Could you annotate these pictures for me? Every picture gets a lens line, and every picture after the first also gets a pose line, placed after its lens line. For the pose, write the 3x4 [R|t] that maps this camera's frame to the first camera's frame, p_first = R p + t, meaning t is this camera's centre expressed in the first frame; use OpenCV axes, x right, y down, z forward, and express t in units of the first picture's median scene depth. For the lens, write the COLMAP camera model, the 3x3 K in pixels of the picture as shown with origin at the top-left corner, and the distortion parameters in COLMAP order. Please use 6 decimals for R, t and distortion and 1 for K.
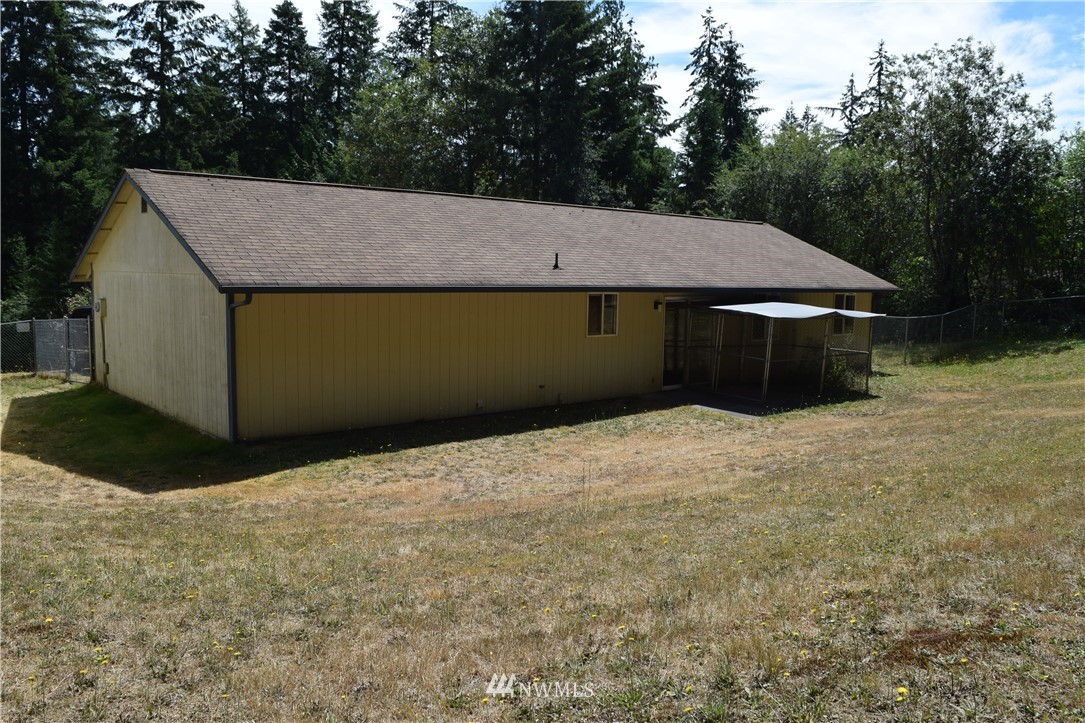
lens RADIAL K [[855.1, 0, 542.5], [0, 855.1, 361.5], [0, 0, 1]] dist [-0.094467, 0.022653]
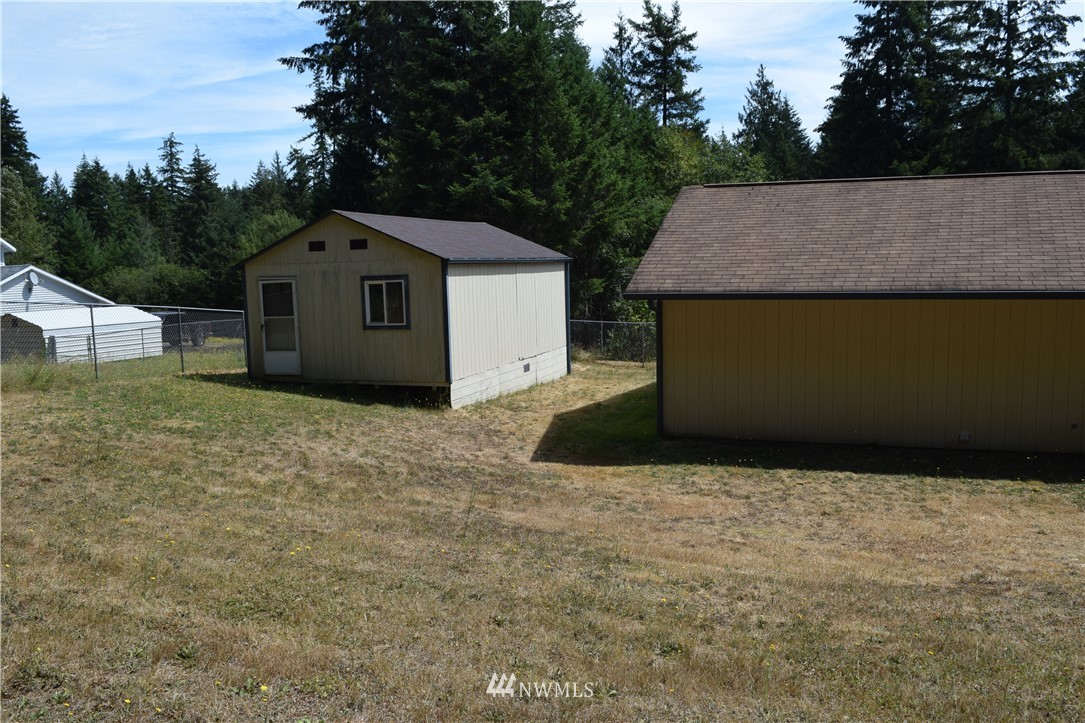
lens RADIAL K [[855.1, 0, 542.5], [0, 855.1, 361.5], [0, 0, 1]] dist [-0.094467, 0.022653]
pose [[0.479153, 0.070566, -0.874890, 0.380283], [-0.061343, 0.997018, 0.046821, -0.030178], [0.875585, 0.031234, 0.482053, 0.237044]]
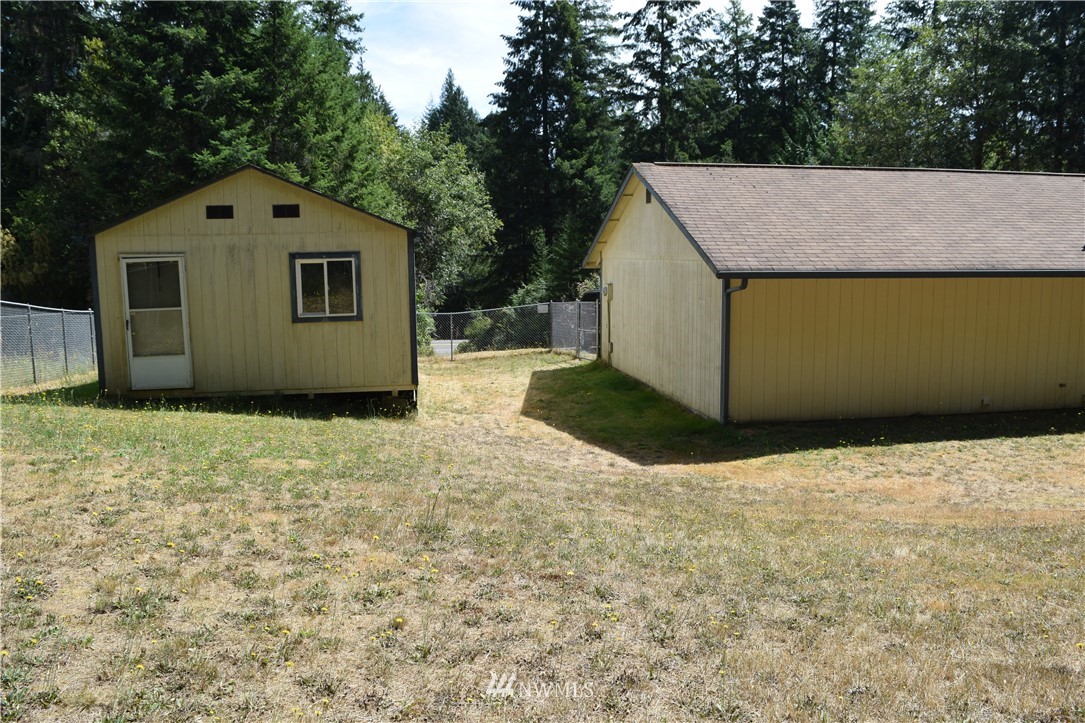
lens RADIAL K [[855.1, 0, 542.5], [0, 855.1, 361.5], [0, 0, 1]] dist [-0.094467, 0.022653]
pose [[0.848067, 0.041587, -0.528254, -0.006006], [-0.032500, 0.999121, 0.026480, -0.000095], [0.528891, -0.005289, 0.848673, 0.001116]]
